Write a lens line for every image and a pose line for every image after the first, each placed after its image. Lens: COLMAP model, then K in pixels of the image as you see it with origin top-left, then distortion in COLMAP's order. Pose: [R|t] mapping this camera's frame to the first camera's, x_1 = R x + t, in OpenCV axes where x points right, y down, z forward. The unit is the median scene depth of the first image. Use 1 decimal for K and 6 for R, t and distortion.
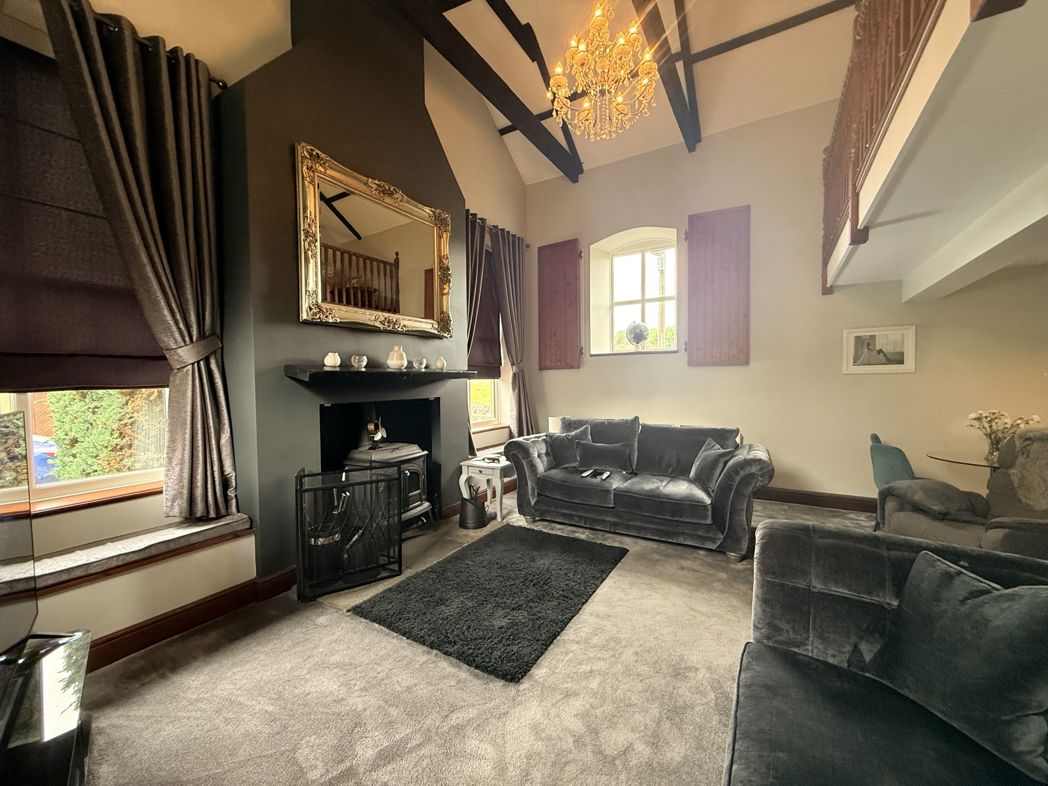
lens RADIAL K [[417.2, 0, 523.0], [0, 417.2, 394.4], [0, 0, 1]] dist [-0.002319, -0.000562]
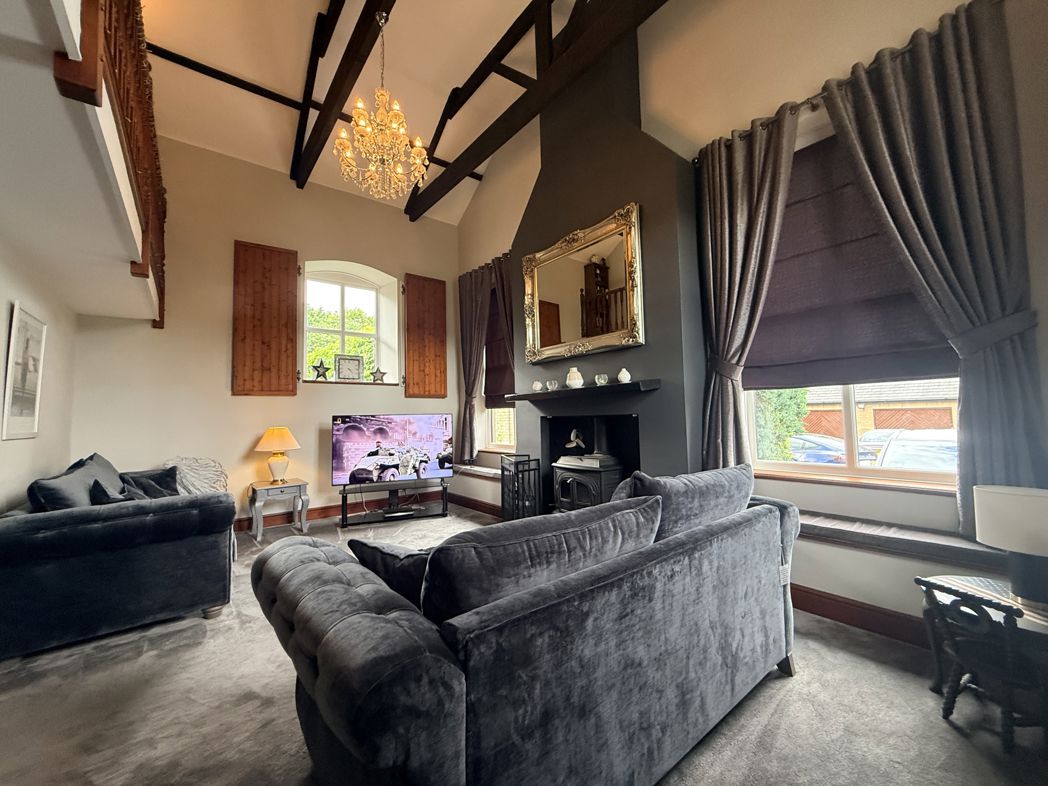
lens RADIAL K [[418.6, 0, 510.2], [0, 418.6, 393.1], [0, 0, 1]] dist [-0.000741, -0.000157]
pose [[-0.363858, -0.032181, -0.930898, 0.793215], [-0.004786, 0.999454, -0.032680, -0.008357], [0.931442, -0.007435, -0.363813, 1.198825]]
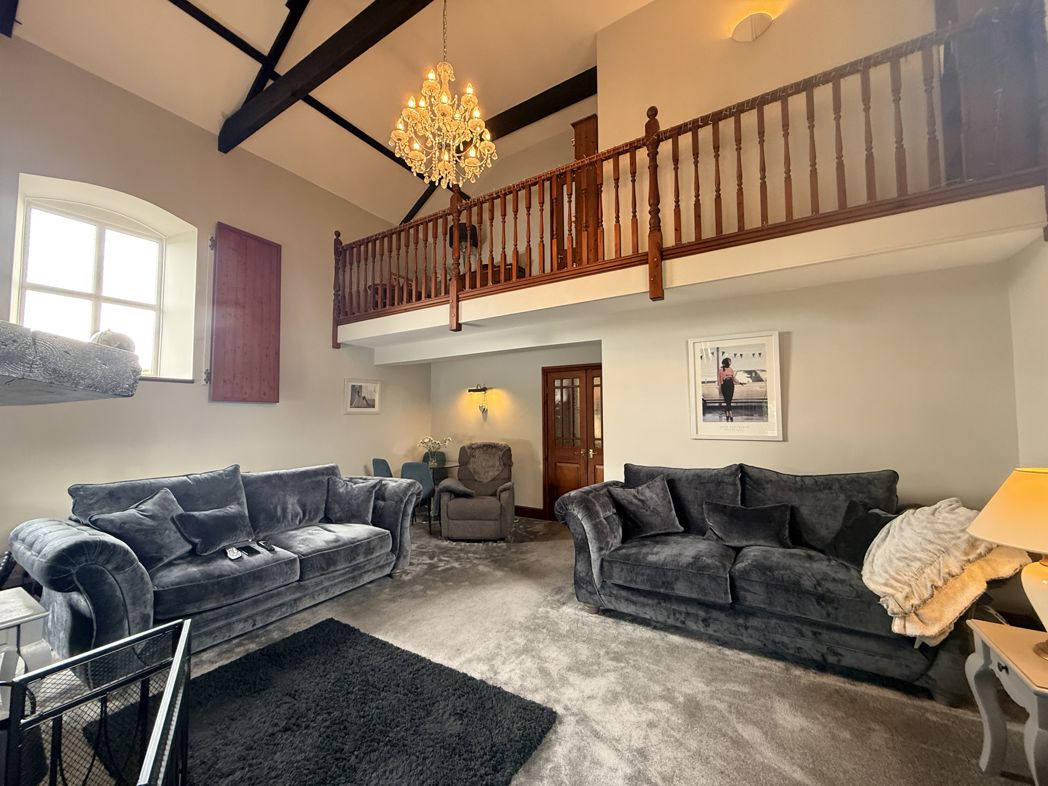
lens RADIAL K [[417.2, 0, 523.0], [0, 417.2, 394.4], [0, 0, 1]] dist [-0.002319, -0.000562]
pose [[0.017624, 0.067142, 0.997588, -0.561535], [0.040773, 0.996864, -0.067814, -0.002627], [-0.999013, 0.041870, 0.014832, 0.546180]]
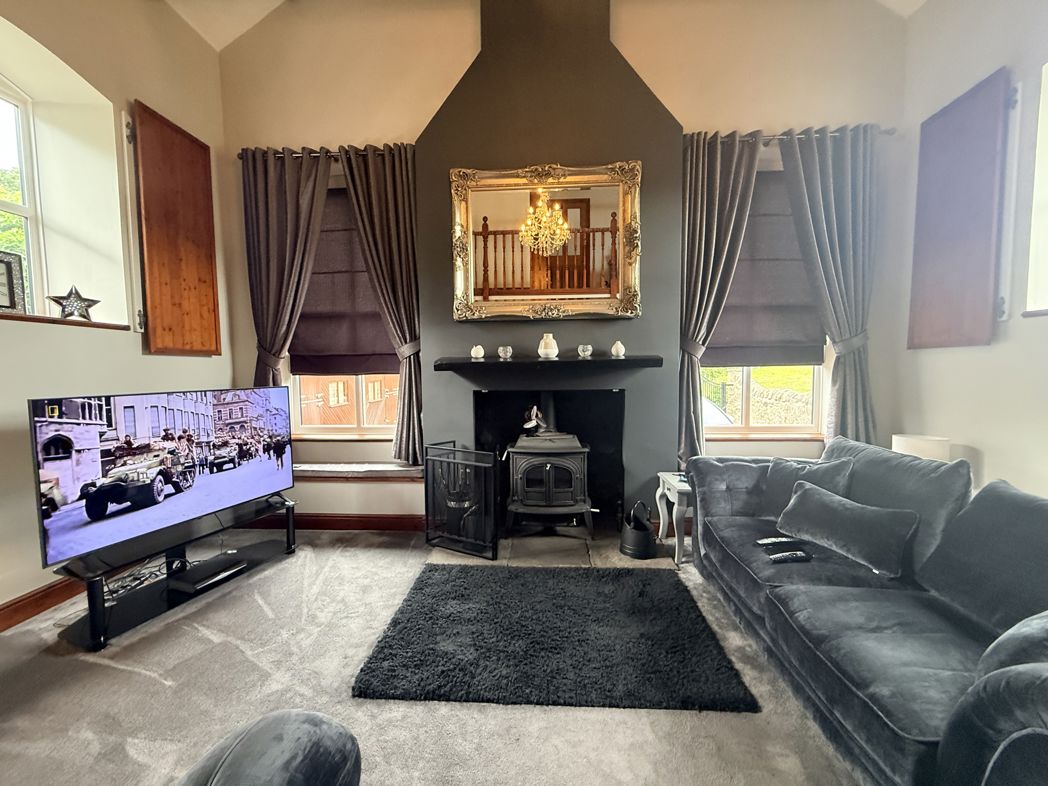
lens RADIAL K [[417.2, 0, 523.0], [0, 417.2, 394.4], [0, 0, 1]] dist [-0.002319, -0.000562]
pose [[0.463675, 0.066159, -0.883532, 0.506772], [-0.025023, 0.997788, 0.061582, -0.033225], [0.885652, -0.006446, 0.464305, 0.480213]]
